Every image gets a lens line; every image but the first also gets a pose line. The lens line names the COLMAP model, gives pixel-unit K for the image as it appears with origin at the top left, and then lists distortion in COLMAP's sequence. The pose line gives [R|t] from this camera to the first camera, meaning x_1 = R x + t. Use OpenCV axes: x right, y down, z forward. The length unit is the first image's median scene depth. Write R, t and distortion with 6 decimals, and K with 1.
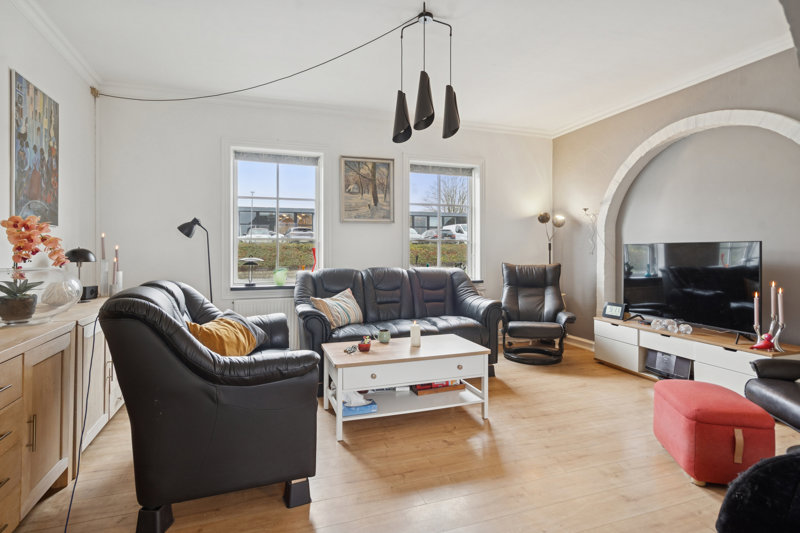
lens RADIAL K [[422.9, 0, 399.7], [0, 422.9, 248.9], [0, 0, 1]] dist [0.000362, -0.000153]
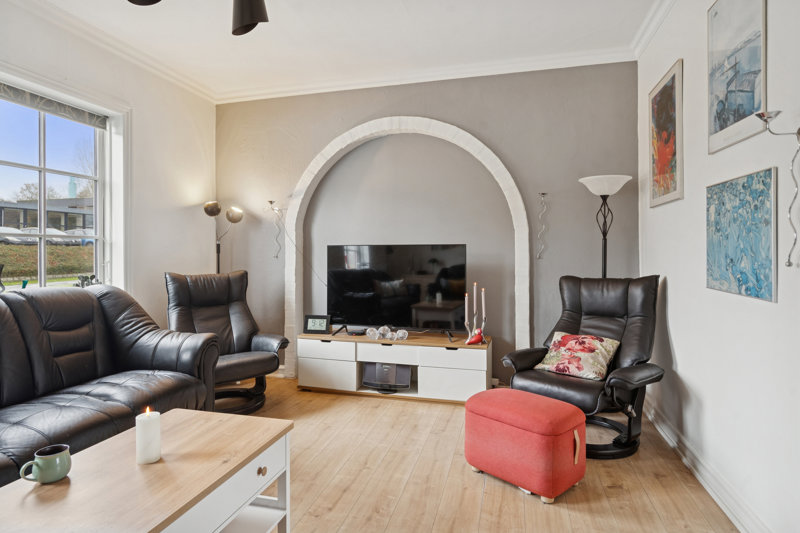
lens RADIAL K [[455.8, 0, 399.0], [0, 455.8, 251.5], [0, 0, 1]] dist [0.001057, 0.000055]
pose [[0.557392, 0.000303, 0.830249, -0.158454], [-0.000835, 1.000000, 0.000195, -0.000222], [-0.830249, -0.000802, 0.557392, 0.351078]]
